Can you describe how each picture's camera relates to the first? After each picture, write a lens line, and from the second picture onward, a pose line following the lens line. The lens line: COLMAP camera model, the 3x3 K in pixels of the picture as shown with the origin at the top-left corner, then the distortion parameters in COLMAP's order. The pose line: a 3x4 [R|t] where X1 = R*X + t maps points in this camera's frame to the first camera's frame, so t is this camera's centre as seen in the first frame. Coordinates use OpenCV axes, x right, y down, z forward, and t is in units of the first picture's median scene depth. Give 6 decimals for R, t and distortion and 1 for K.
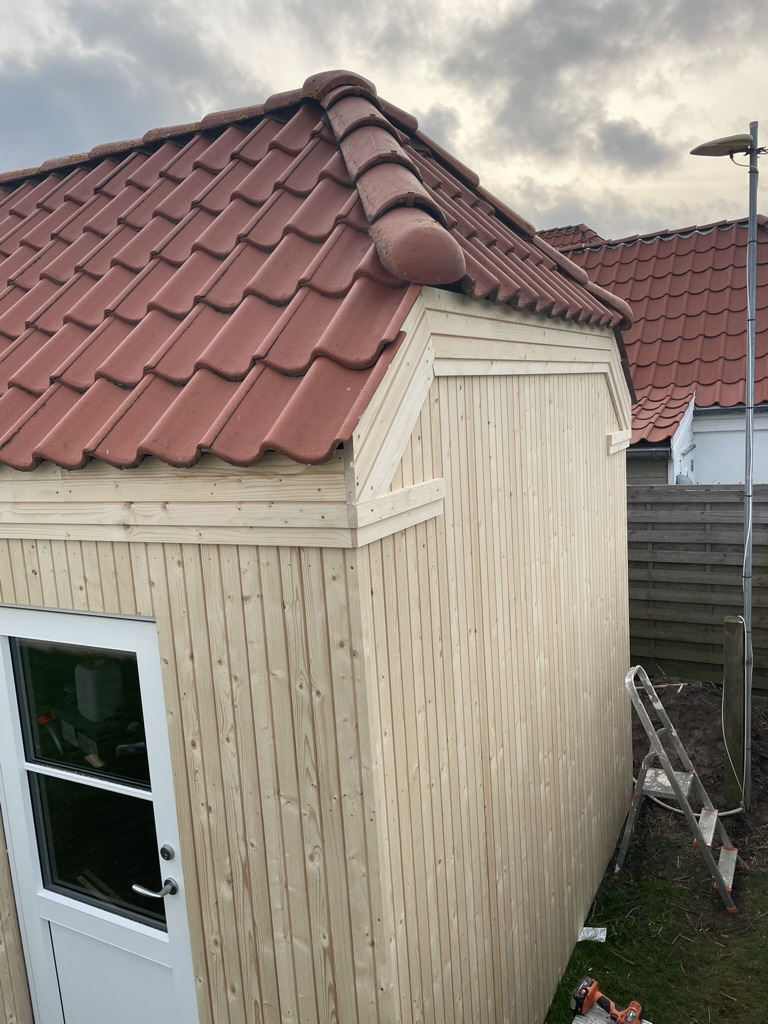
lens RADIAL K [[770.3, 0, 398.0], [0, 770.3, 507.8], [0, 0, 1]] dist [0.069465, -0.085732]
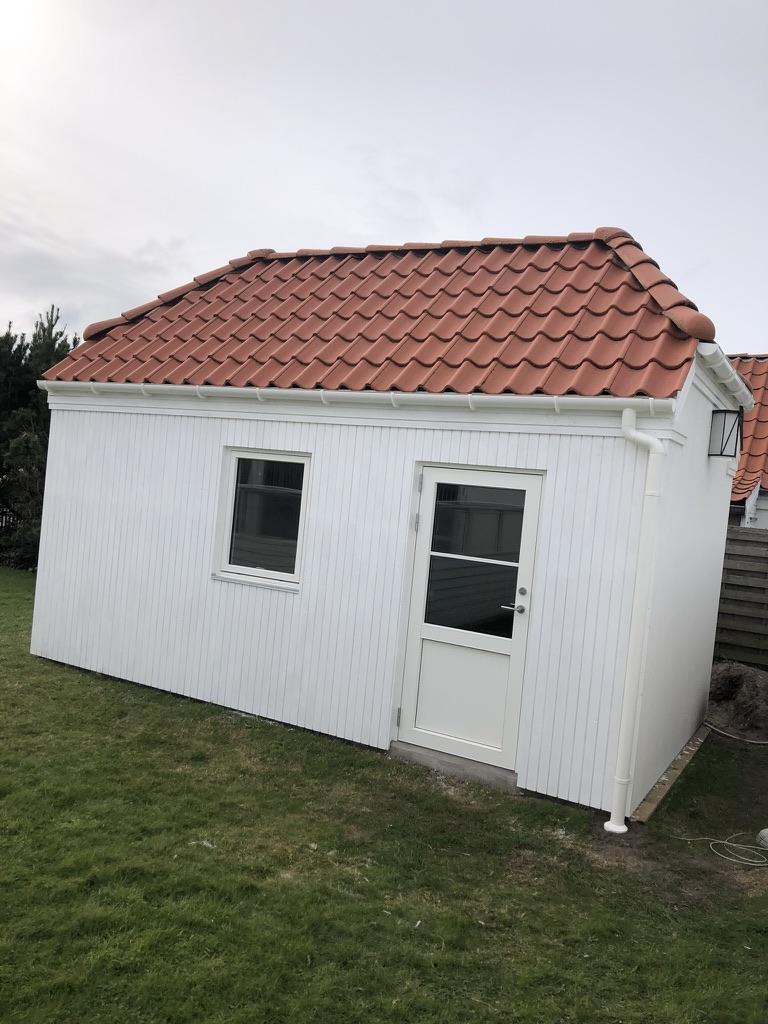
lens RADIAL K [[838.6, 0, 384.0], [0, 838.6, 512.0], [0, 0, 1]] dist [0.009539, -0.000015]
pose [[0.986793, 0.161075, -0.017144, -0.661523], [-0.161976, 0.980108, -0.114681, 0.561625], [-0.001670, 0.115944, 0.993254, -1.212740]]
